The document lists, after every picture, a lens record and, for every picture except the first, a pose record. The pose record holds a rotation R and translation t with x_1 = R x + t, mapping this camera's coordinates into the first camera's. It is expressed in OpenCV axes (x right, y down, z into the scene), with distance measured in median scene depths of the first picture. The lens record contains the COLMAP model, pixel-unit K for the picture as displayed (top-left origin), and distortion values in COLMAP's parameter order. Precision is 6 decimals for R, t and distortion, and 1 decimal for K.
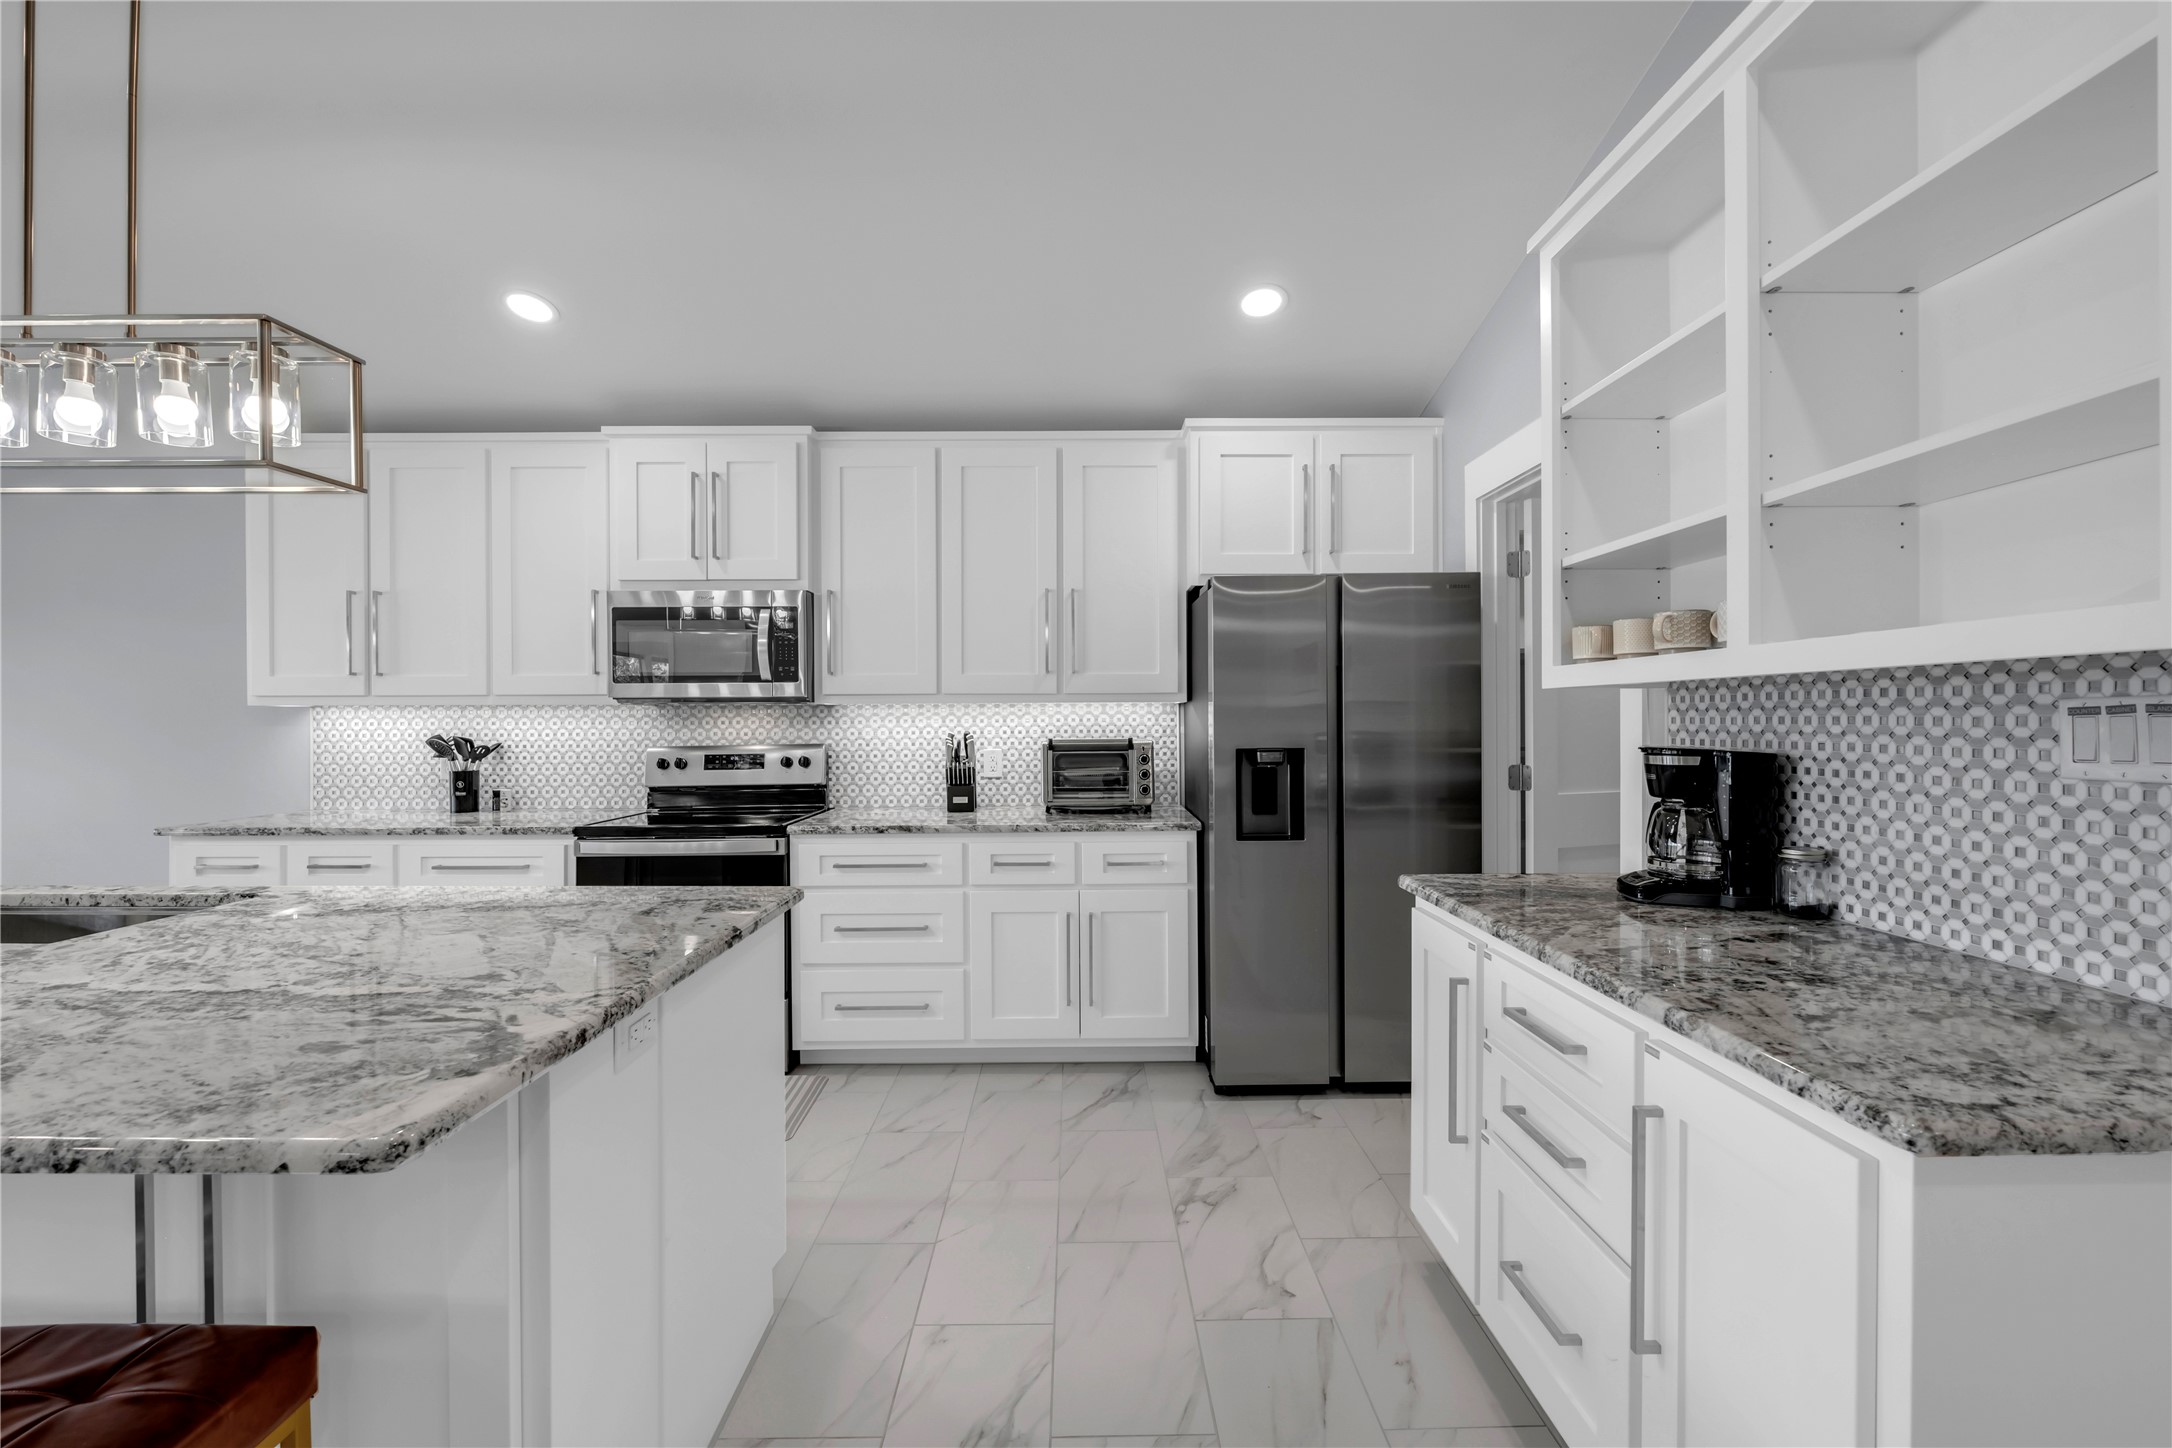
lens RADIAL K [[869.3, 0, 1074.5], [0, 869.3, 726.2], [0, 0, 1]] dist [-0.005259, 0.000288]
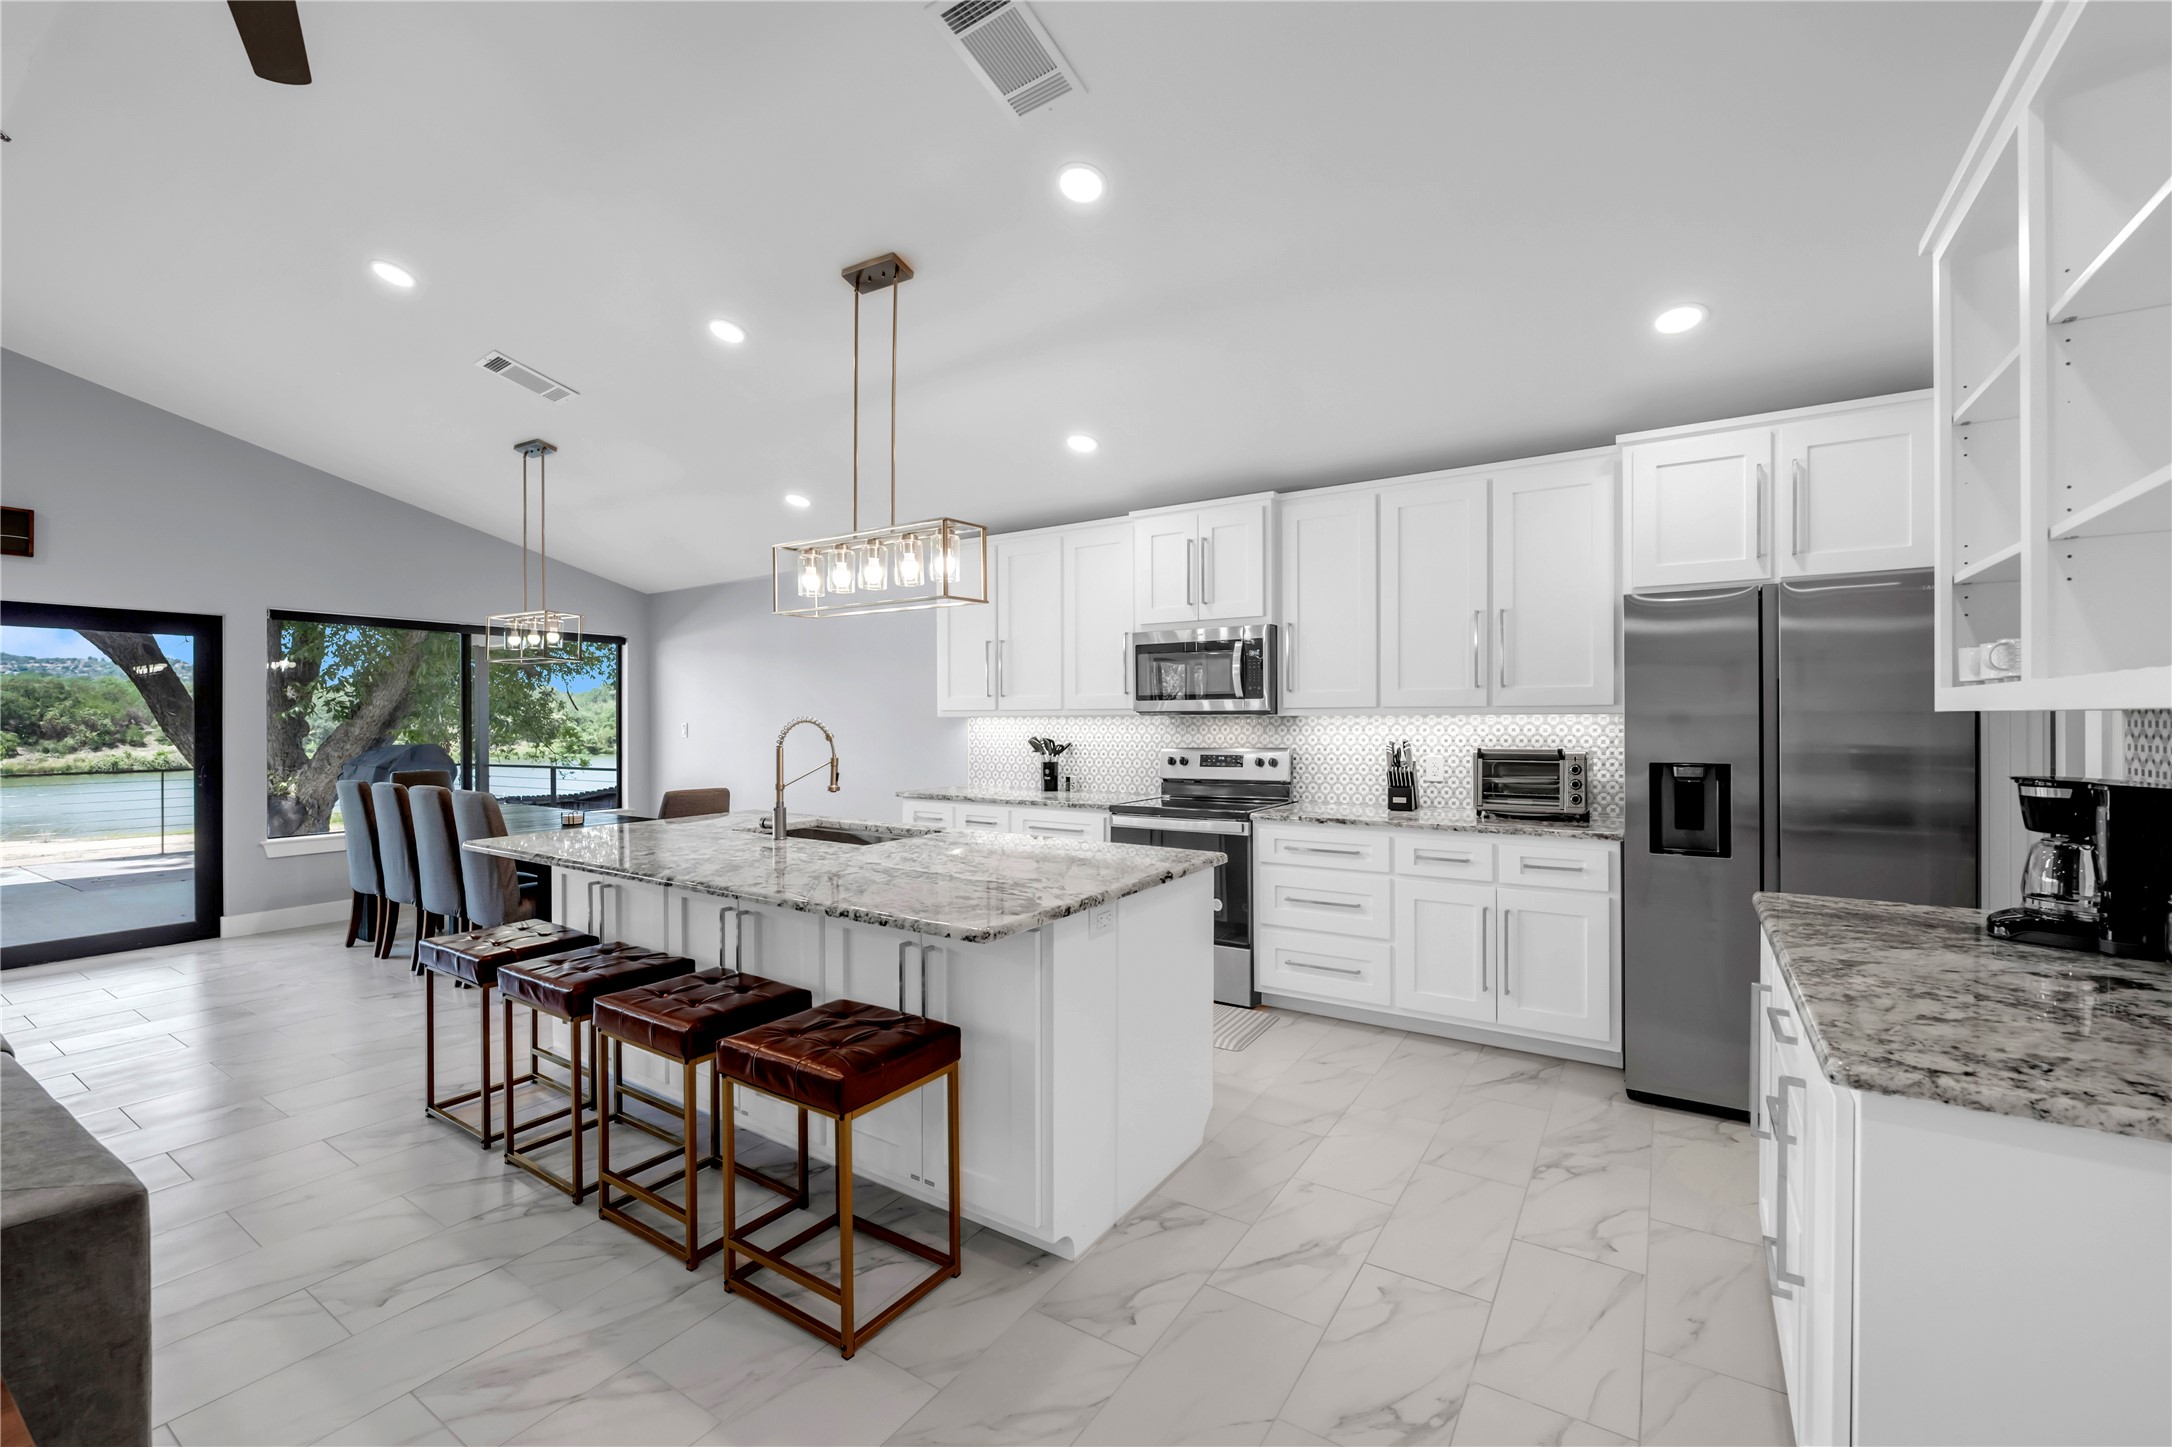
lens RADIAL K [[871.1, 0, 1073.9], [0, 871.1, 714.2], [0, 0, 1]] dist [-0.000265, 0.000077]
pose [[0.821178, -0.004500, -0.570655, 0.212264], [-0.000834, 0.999958, -0.009084, -0.020743], [0.570672, 0.007936, 0.821140, -0.222756]]
